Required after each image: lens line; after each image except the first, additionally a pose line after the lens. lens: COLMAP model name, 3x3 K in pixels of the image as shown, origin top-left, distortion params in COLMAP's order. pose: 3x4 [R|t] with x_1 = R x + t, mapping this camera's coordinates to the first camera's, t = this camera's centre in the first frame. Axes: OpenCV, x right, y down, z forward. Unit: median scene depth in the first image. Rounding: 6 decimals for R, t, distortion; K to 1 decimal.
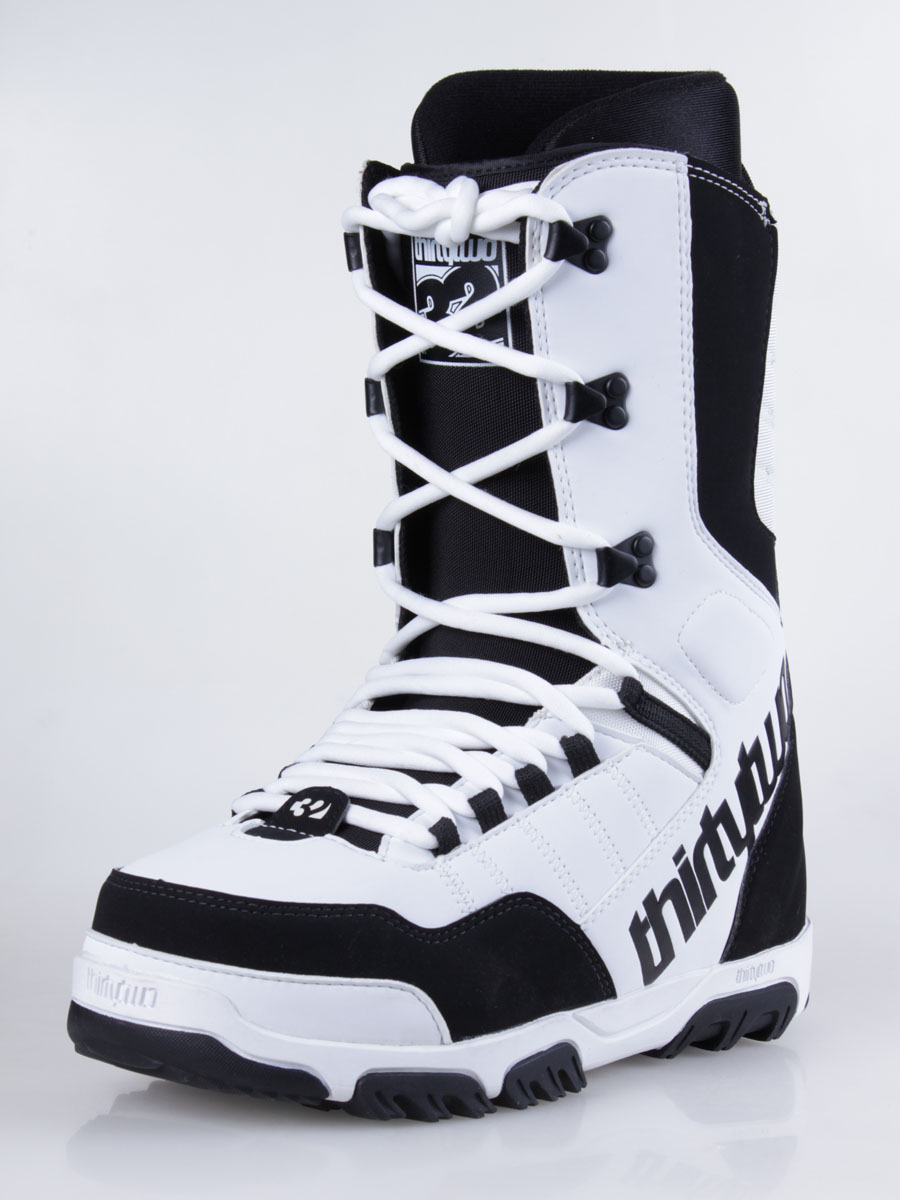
lens RADIAL K [[2487.2, 0, 450.0], [0, 2487.2, 600.0], [0, 0, 1]] dist [0.175405, 0.136741]
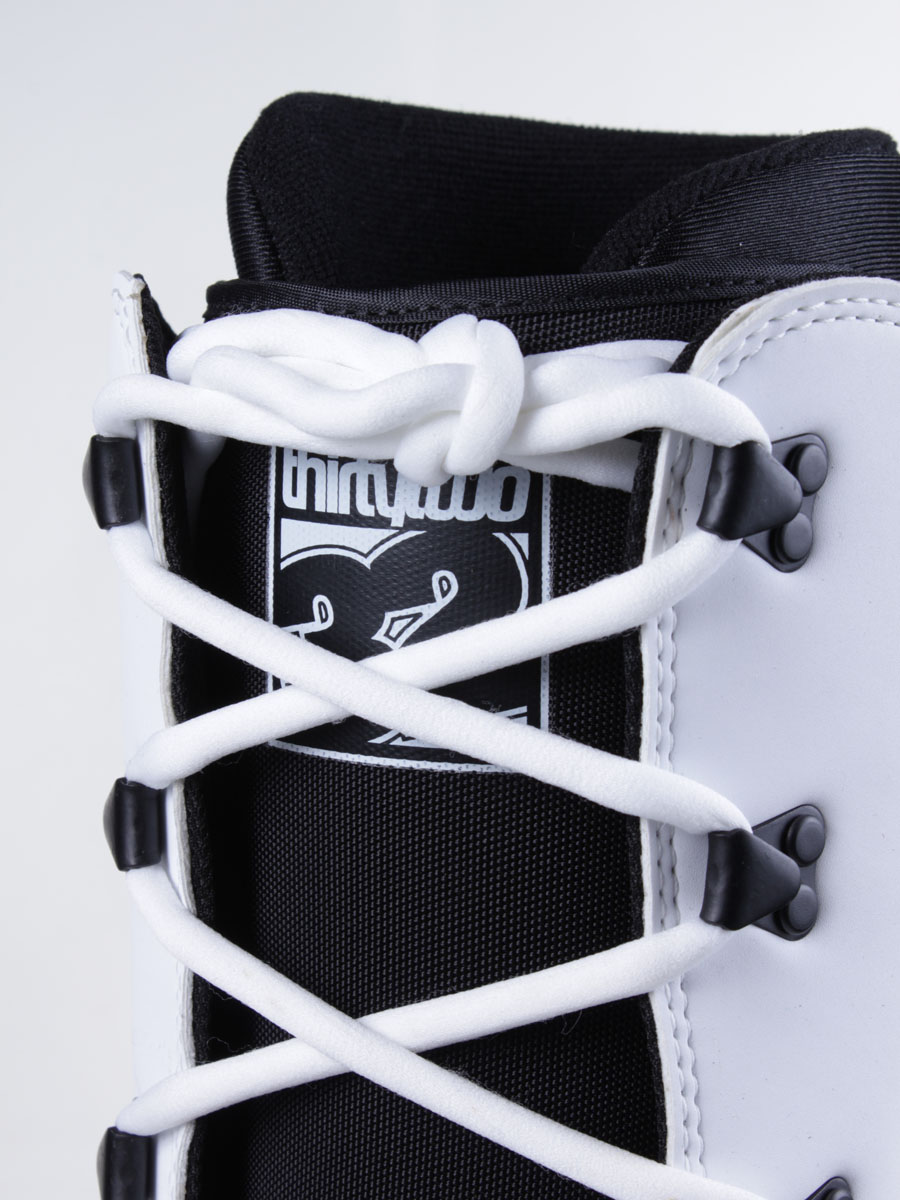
lens RADIAL K [[2487.2, 0, 450.0], [0, 2487.2, 600.0], [0, 0, 1]] dist [0.175405, 0.136741]
pose [[0.944315, 0.024950, 0.328095, -0.125724], [-0.002022, 0.997542, -0.070039, -0.093768], [-0.329036, 0.065475, 0.942045, 0.614508]]
